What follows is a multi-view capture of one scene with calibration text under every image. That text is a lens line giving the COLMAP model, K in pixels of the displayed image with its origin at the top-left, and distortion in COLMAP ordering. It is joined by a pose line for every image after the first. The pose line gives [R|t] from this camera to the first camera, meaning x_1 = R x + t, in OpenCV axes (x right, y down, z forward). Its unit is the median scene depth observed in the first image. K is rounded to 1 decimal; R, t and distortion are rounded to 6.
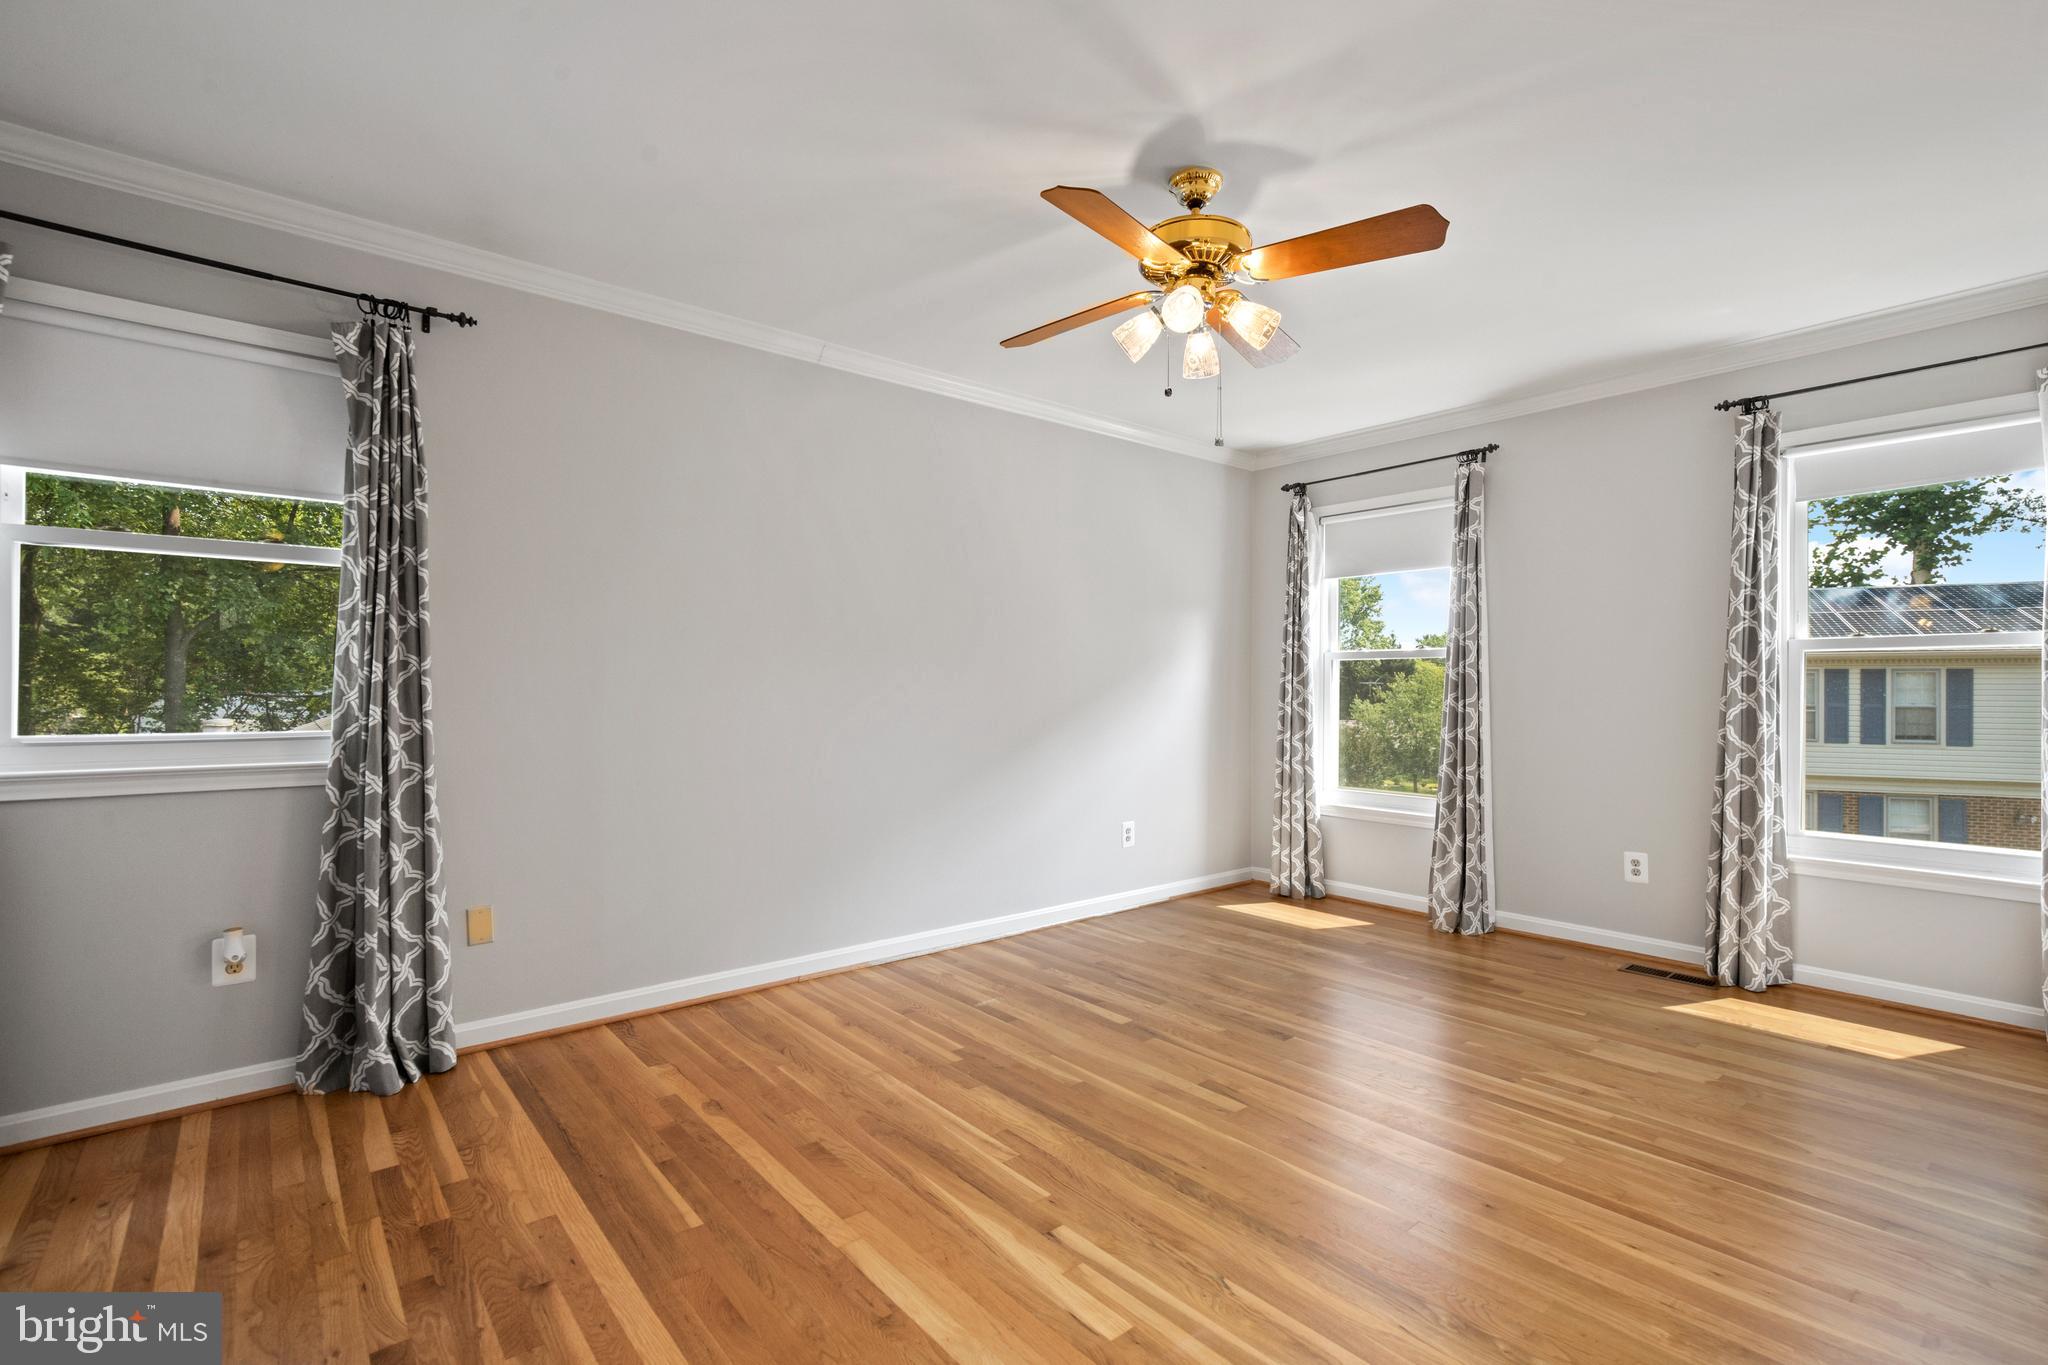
lens RADIAL K [[934.9, 0, 1080.4], [0, 934.9, 691.9], [0, 0, 1]] dist [-0.012907, 0.003258]
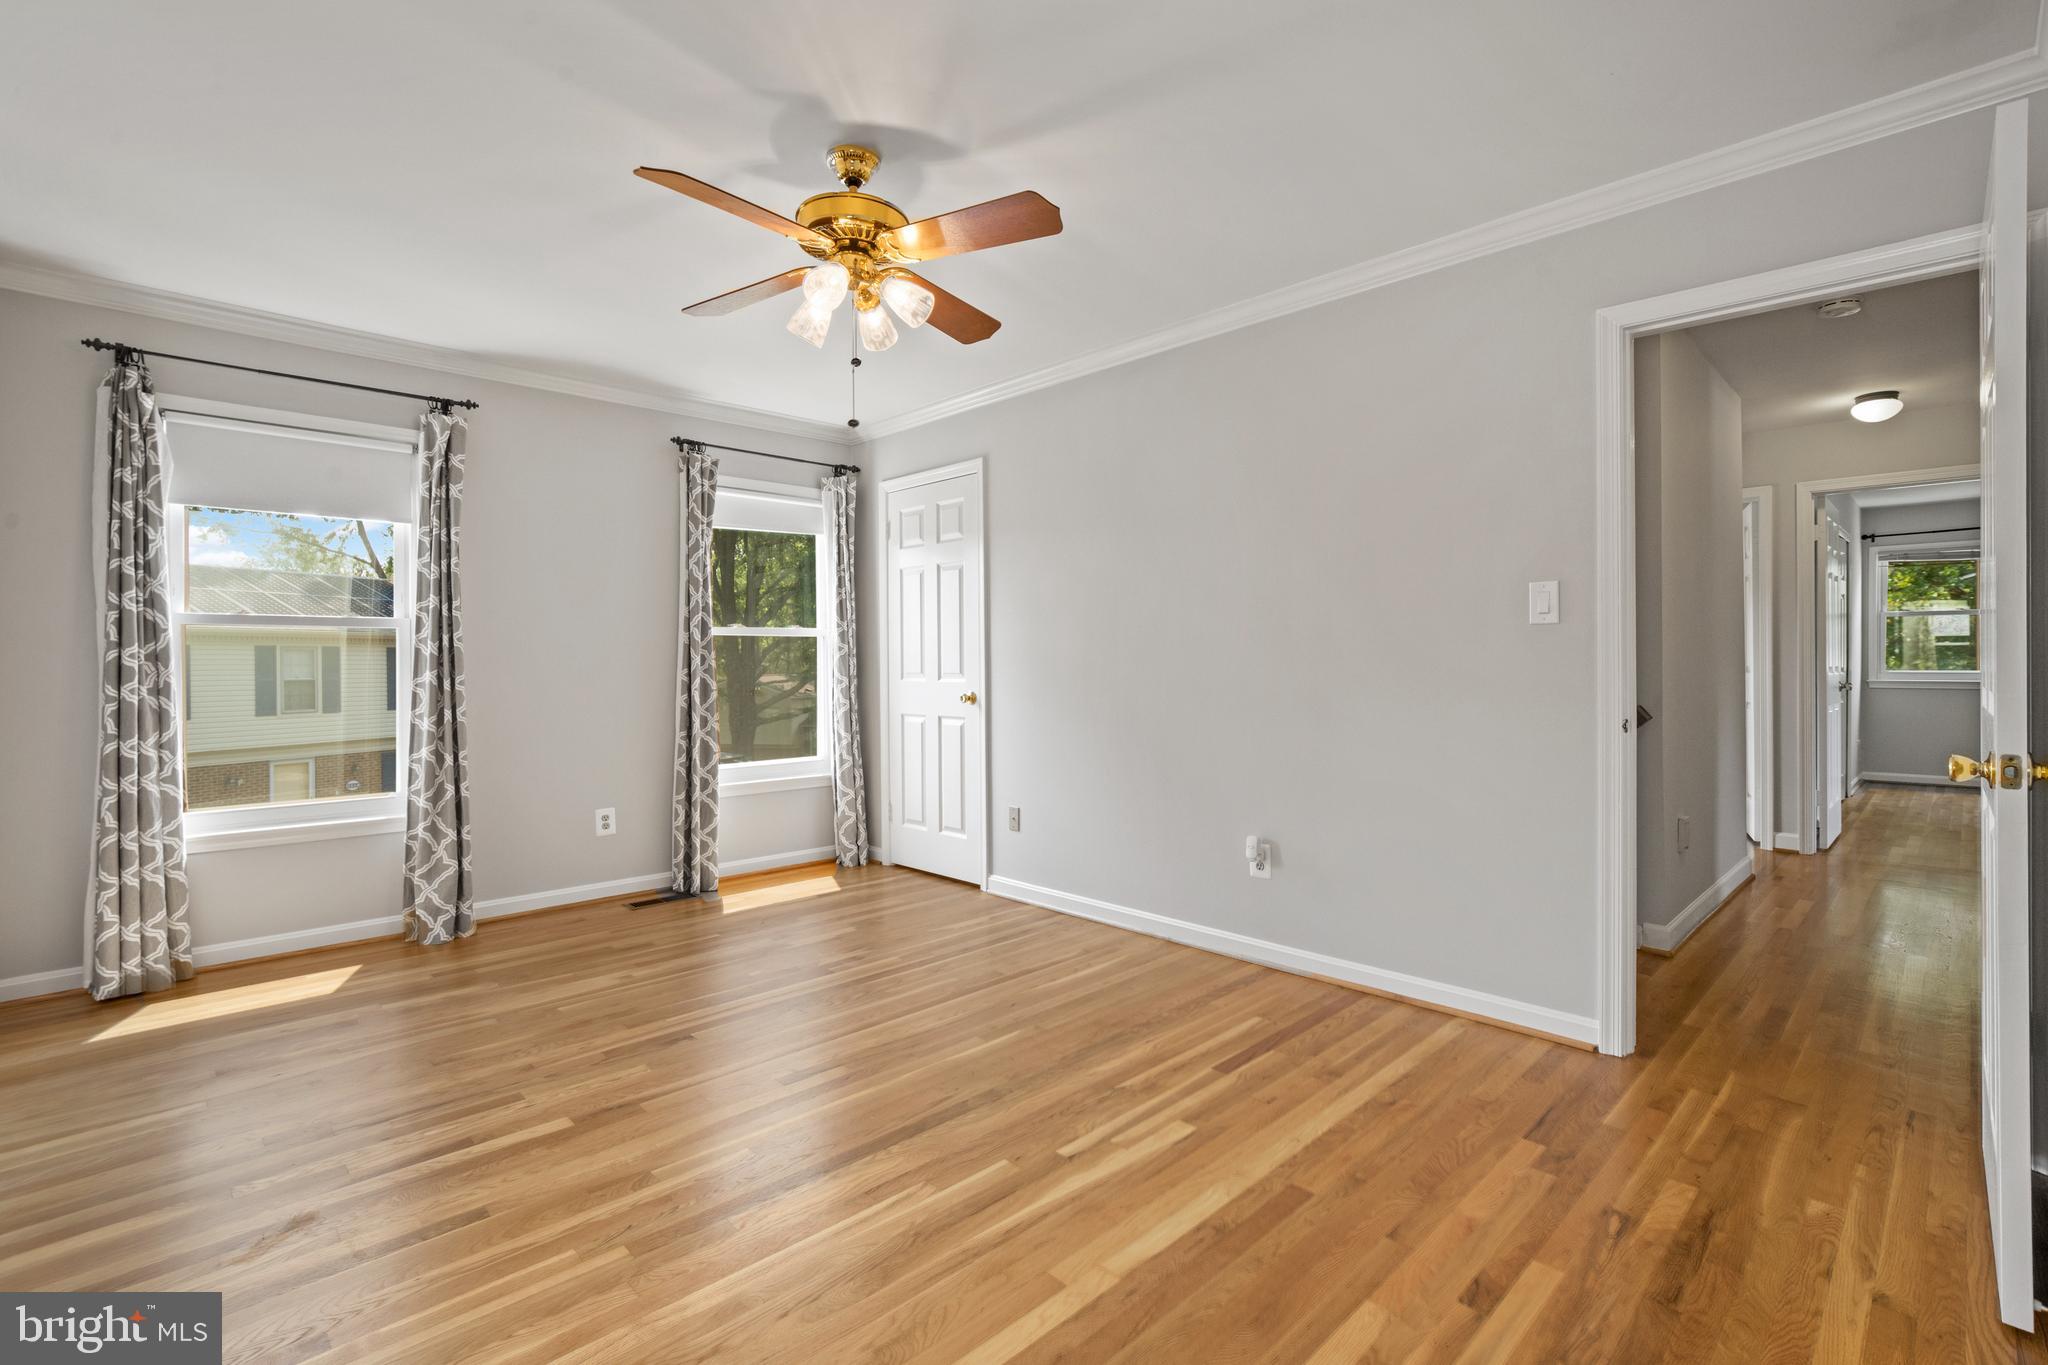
lens RADIAL K [[934.9, 0, 1023.7], [0, 934.9, 669.0], [0, 0, 1]] dist [-0.012907, 0.003258]
pose [[-0.043428, -0.010795, 0.998998, -0.596303], [0.008491, 0.999902, 0.011174, -0.005864], [-0.999020, 0.008967, -0.043332, 0.579600]]
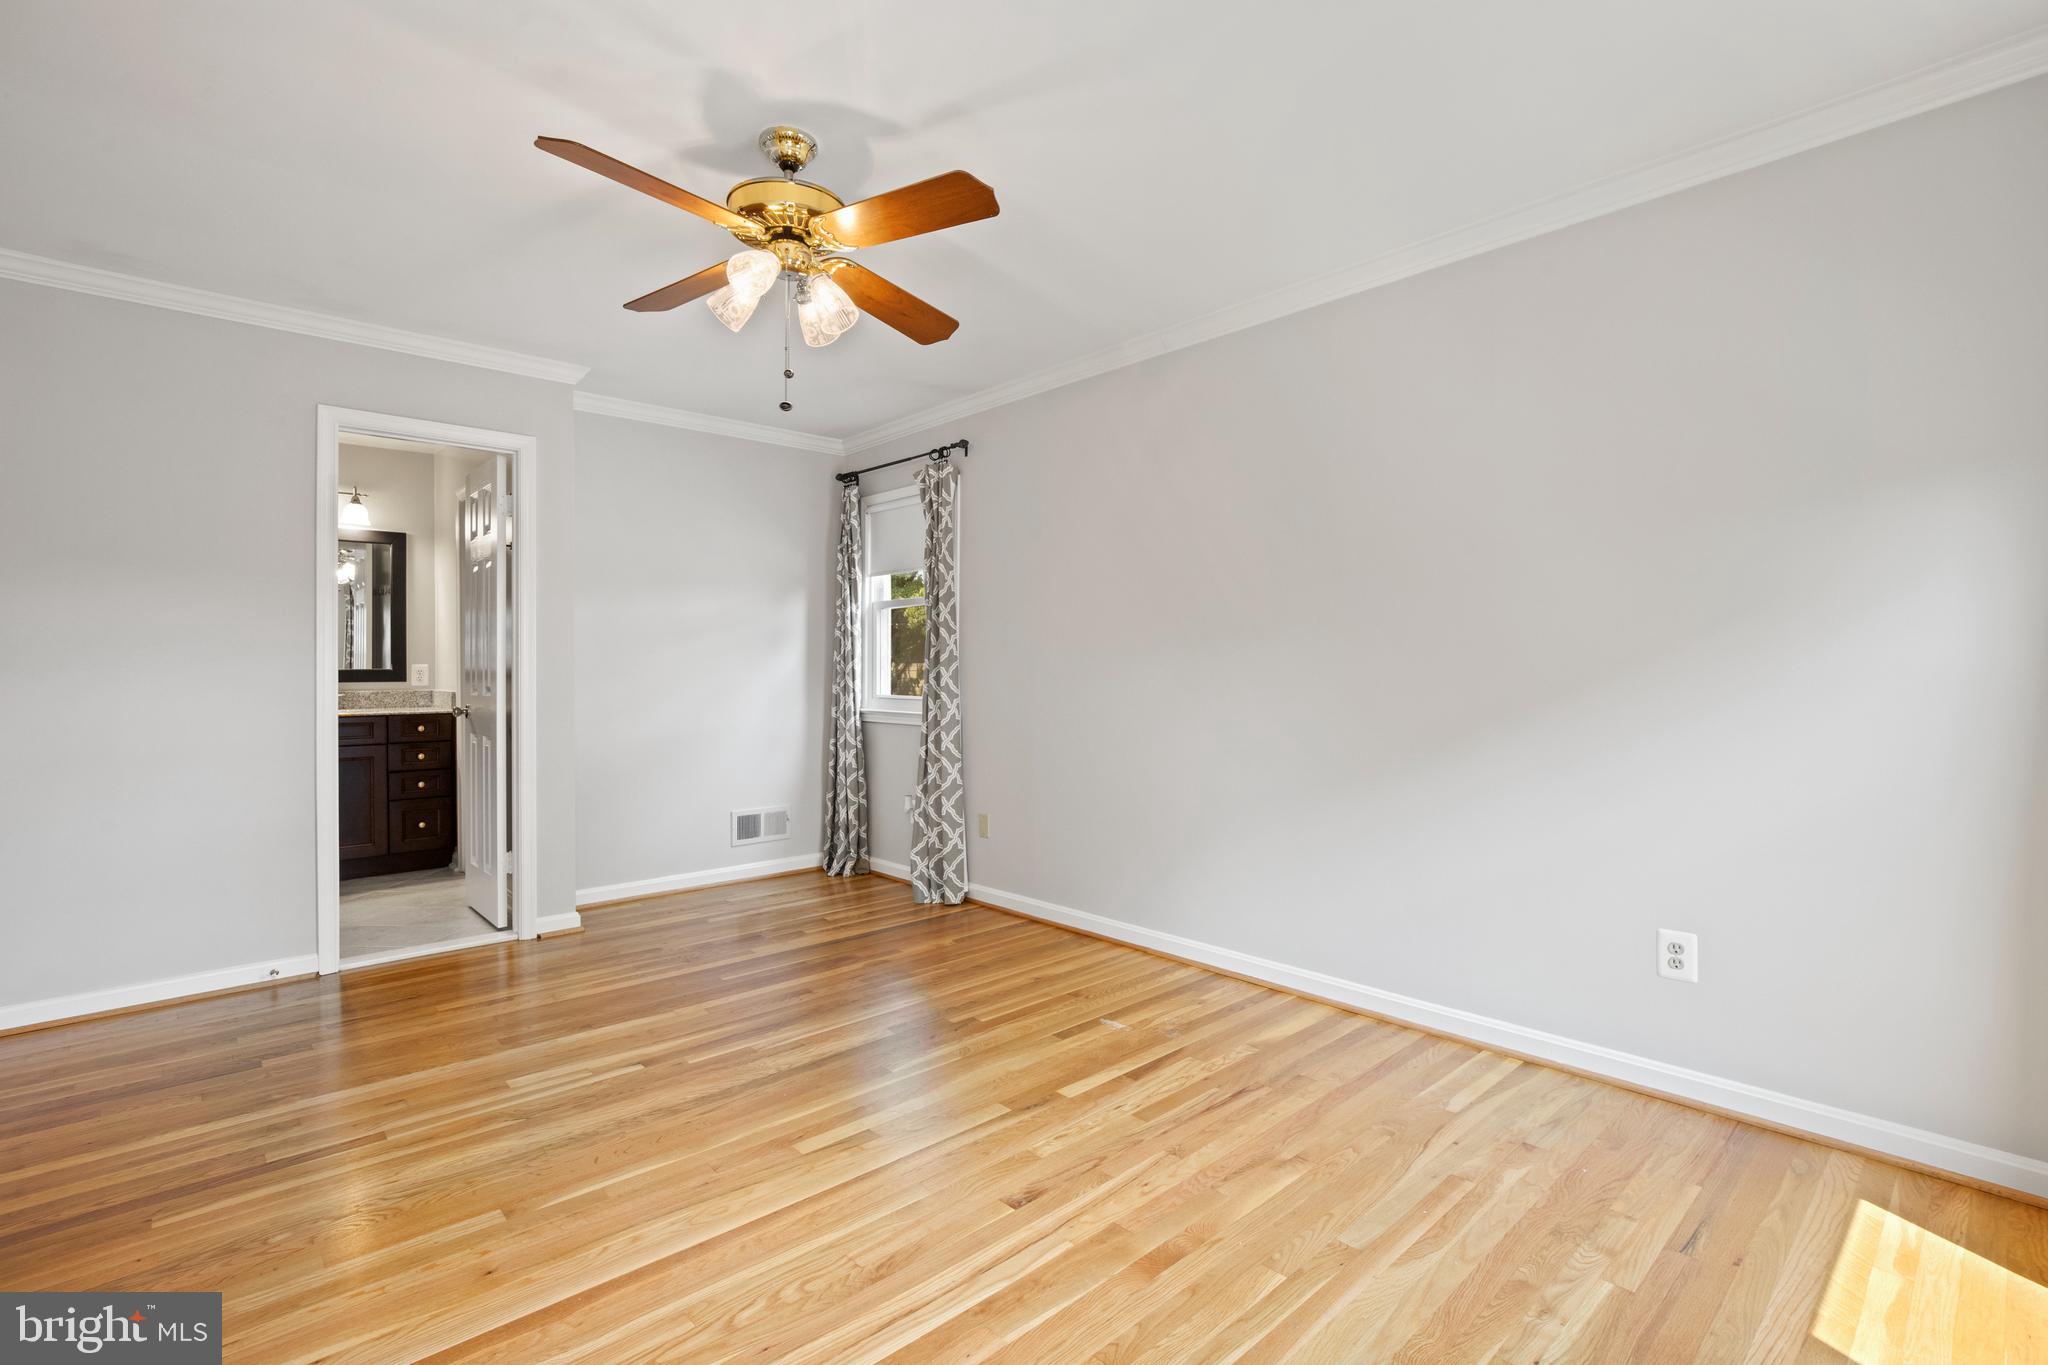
lens RADIAL K [[934.9, 0, 1022.4], [0, 934.9, 671.4], [0, 0, 1]] dist [-0.012907, 0.003258]
pose [[0.015106, 0.001649, -0.999885, 0.725048], [-0.000927, 0.999998, 0.001636, -0.005658], [0.999885, 0.000902, 0.015108, 0.822081]]
